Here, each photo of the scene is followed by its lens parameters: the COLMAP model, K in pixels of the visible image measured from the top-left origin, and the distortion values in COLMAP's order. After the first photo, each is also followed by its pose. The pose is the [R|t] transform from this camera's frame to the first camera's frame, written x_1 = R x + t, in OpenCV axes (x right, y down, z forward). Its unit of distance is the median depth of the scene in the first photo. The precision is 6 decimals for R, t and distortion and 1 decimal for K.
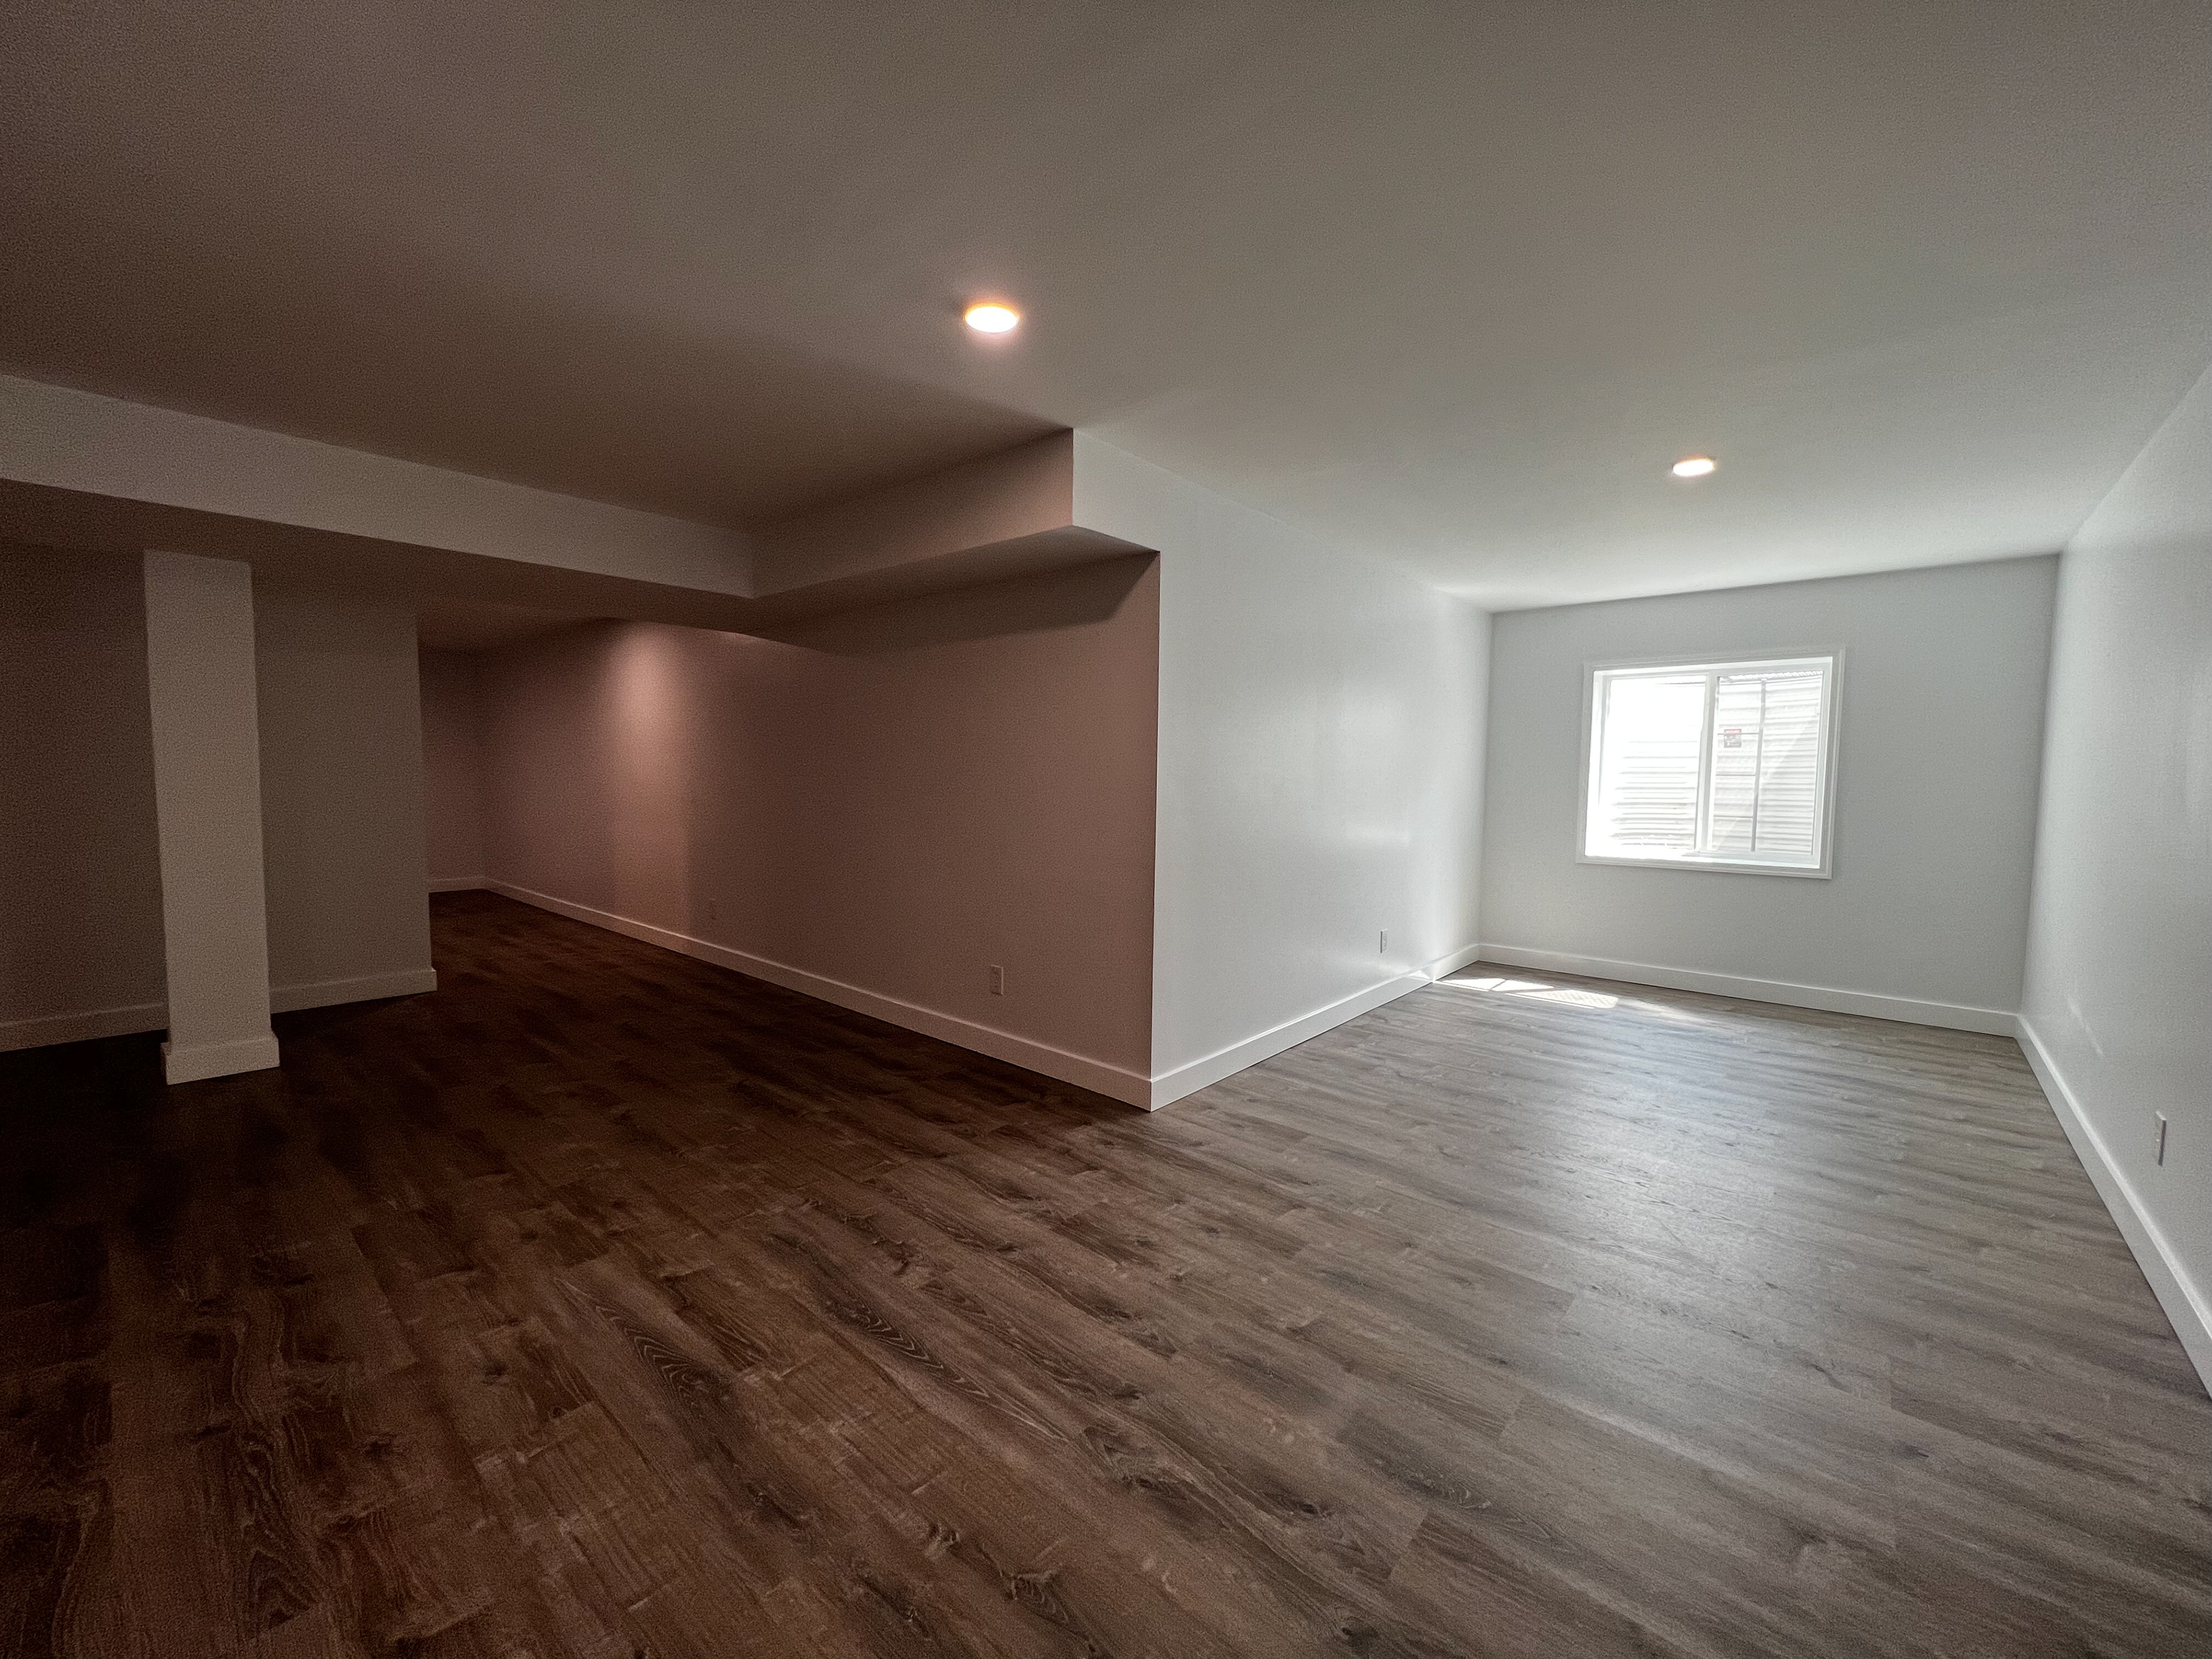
lens RADIAL K [[887.1, 0, 1096.6], [0, 887.1, 817.6], [0, 0, 1]] dist [0.002162, 0.000372]
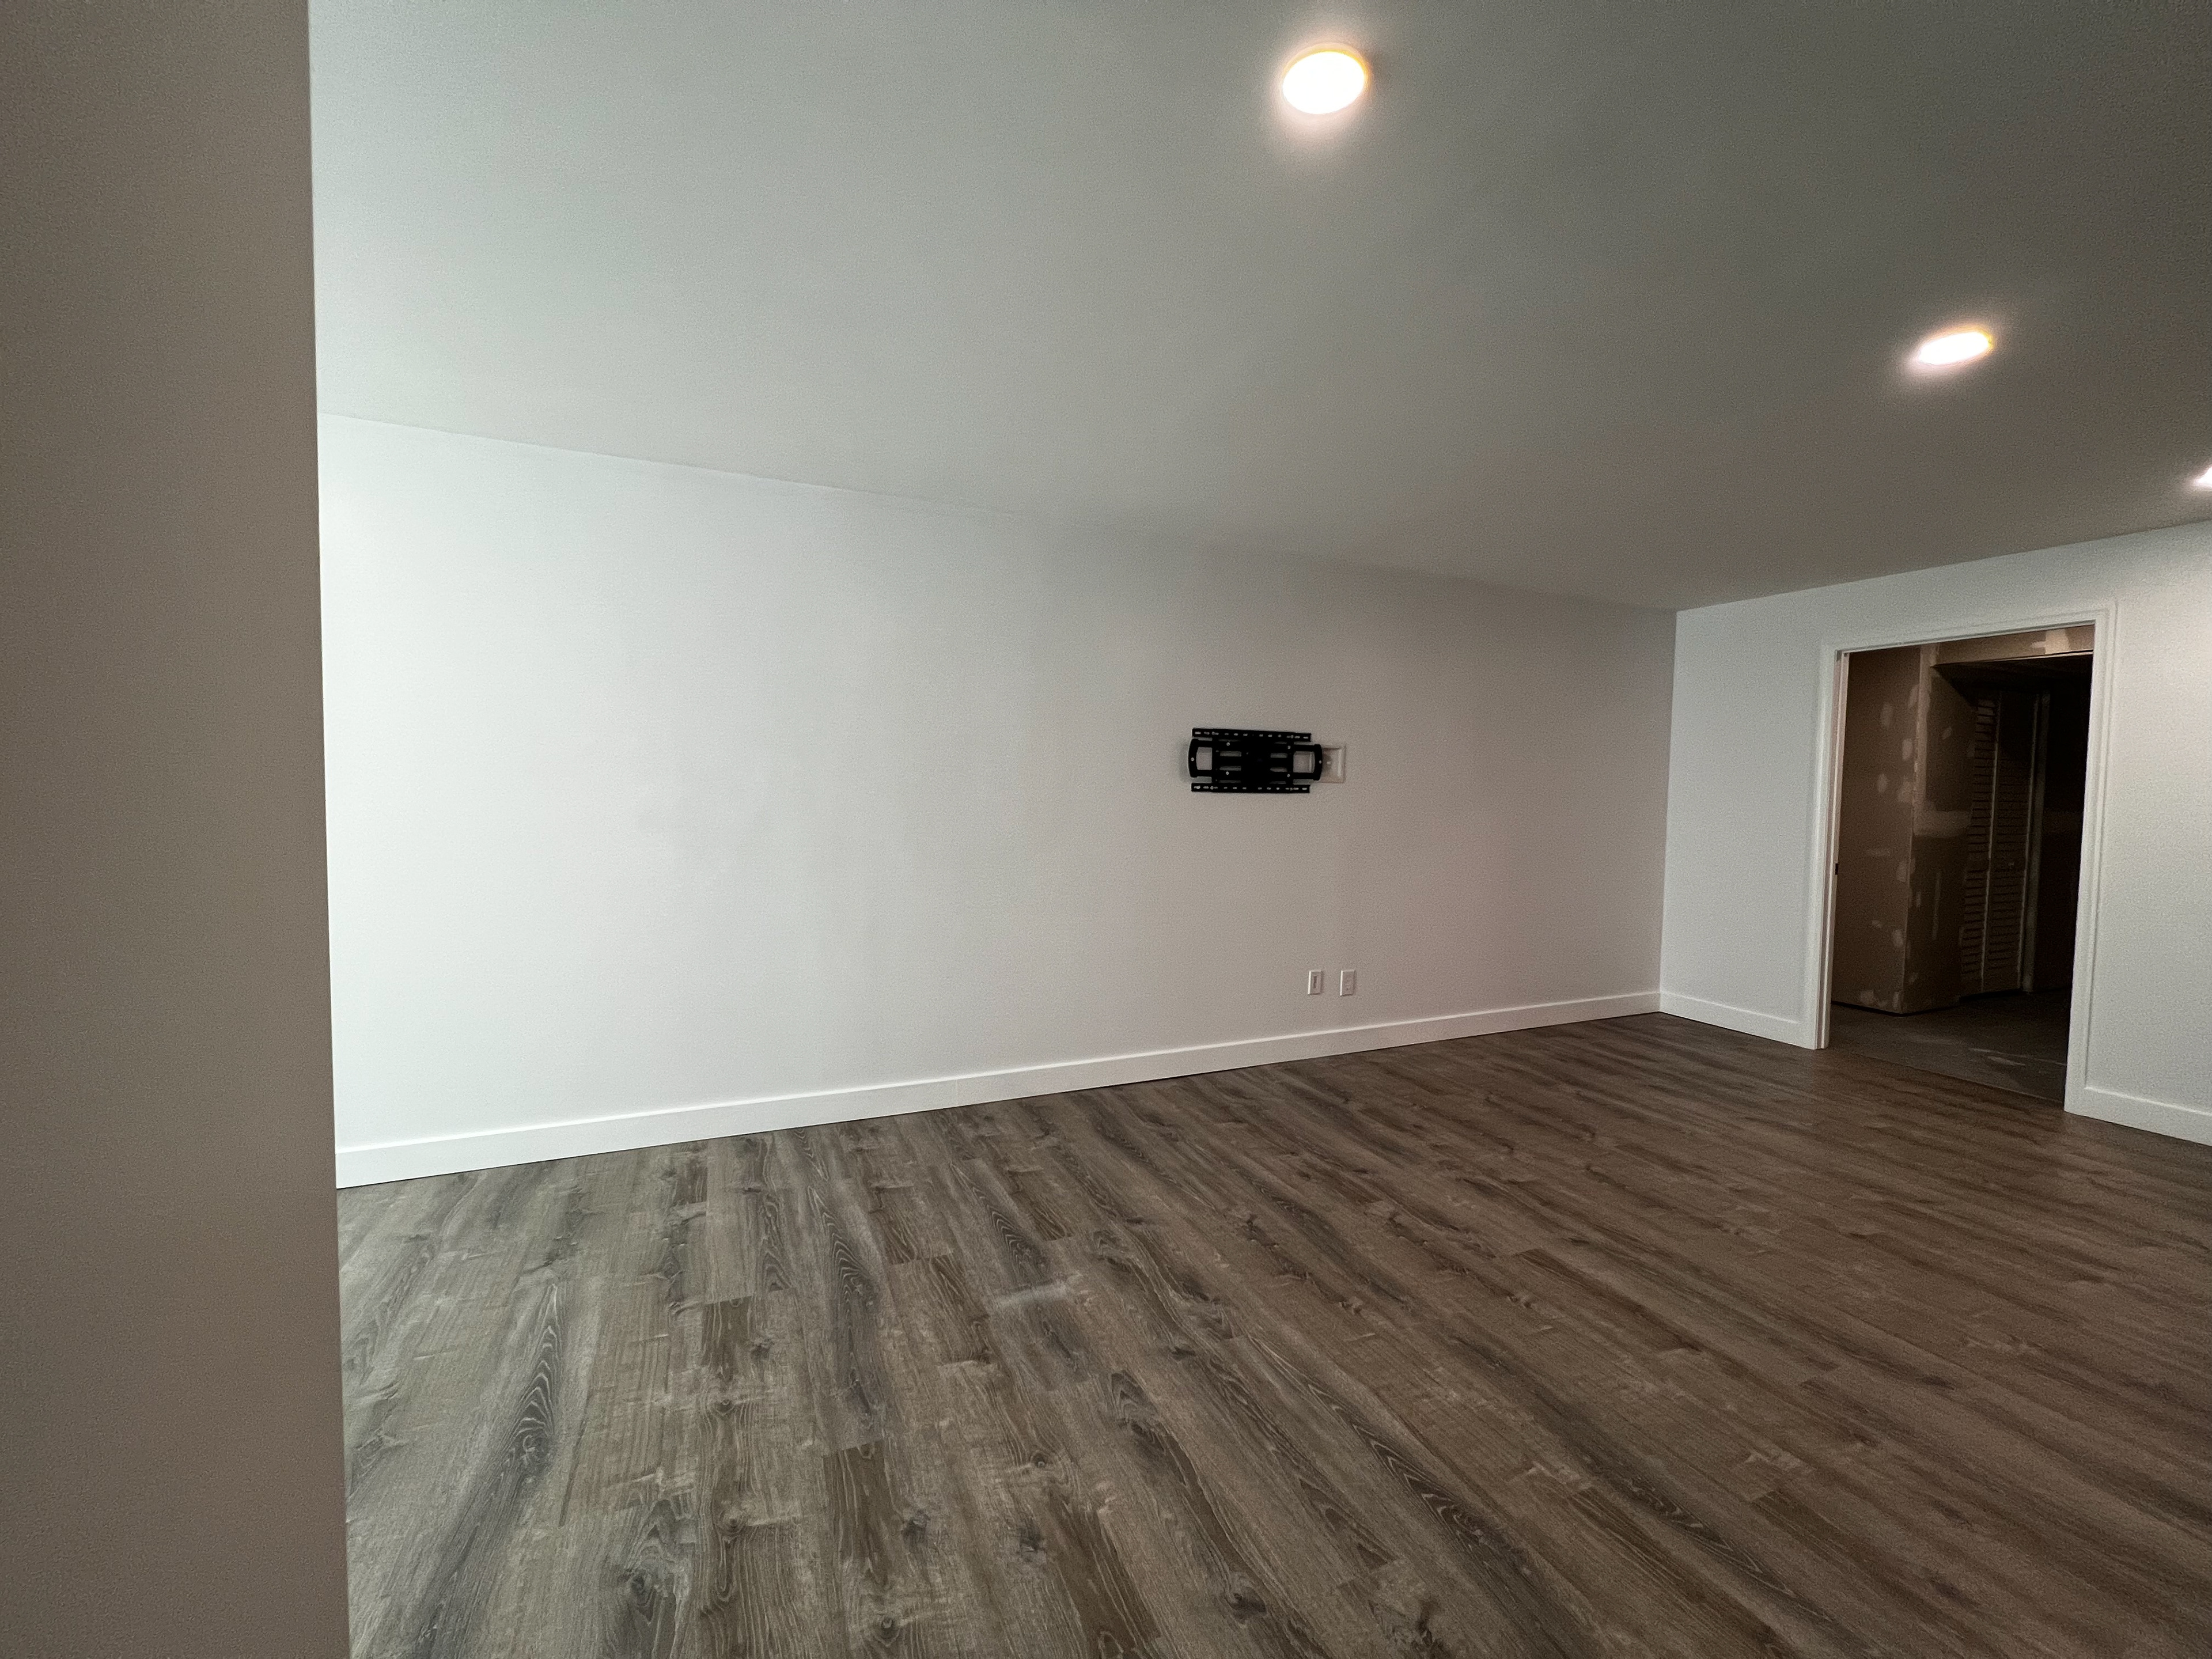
lens RADIAL K [[877.0, 0, 1116.6], [0, 877.0, 838.2], [0, 0, 1]] dist [0.007037, -0.001910]
pose [[-0.913742, -0.048275, 0.403416, -0.268253], [-0.004276, 0.994003, 0.109265, -0.095965], [-0.406271, 0.098115, -0.908470, 1.751913]]
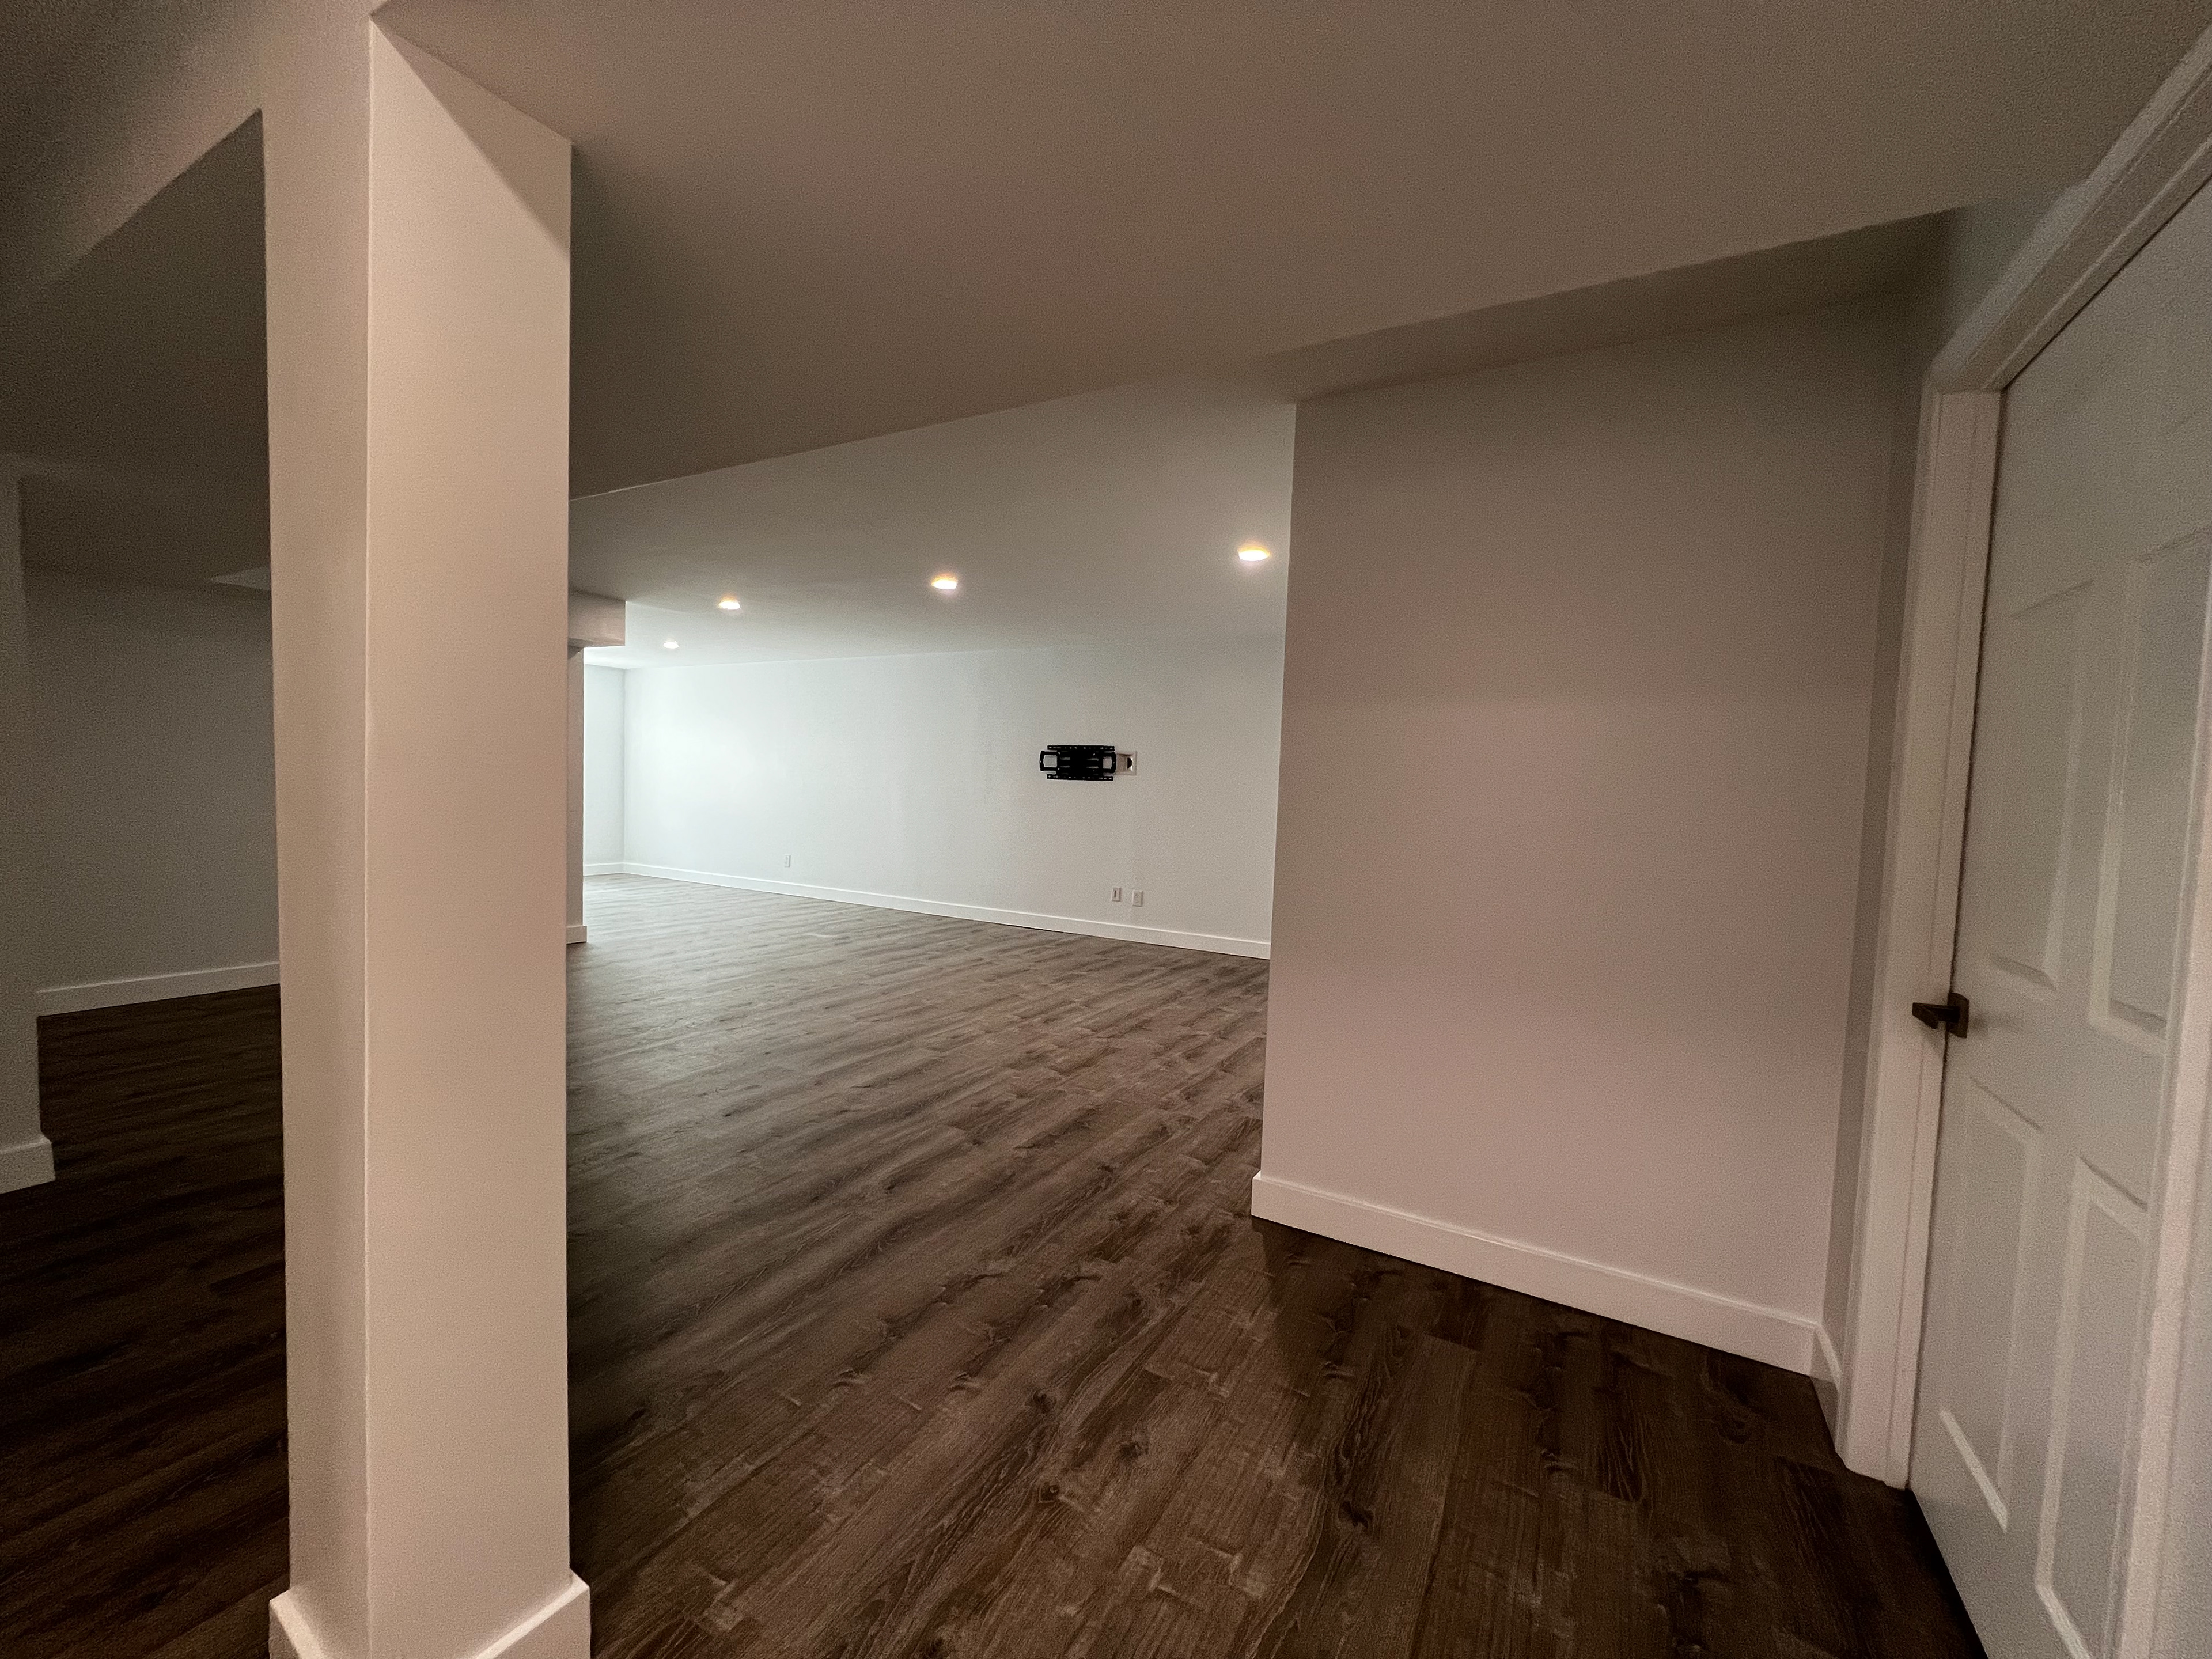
lens RADIAL K [[887.1, 0, 1101.6], [0, 887.1, 823.2], [0, 0, 1]] dist [0.002162, 0.000372]
pose [[-0.206452, -0.064464, 0.976331, -3.256373], [0.014346, 0.997521, 0.068897, -0.055256], [-0.978352, 0.028230, -0.205015, 0.488469]]
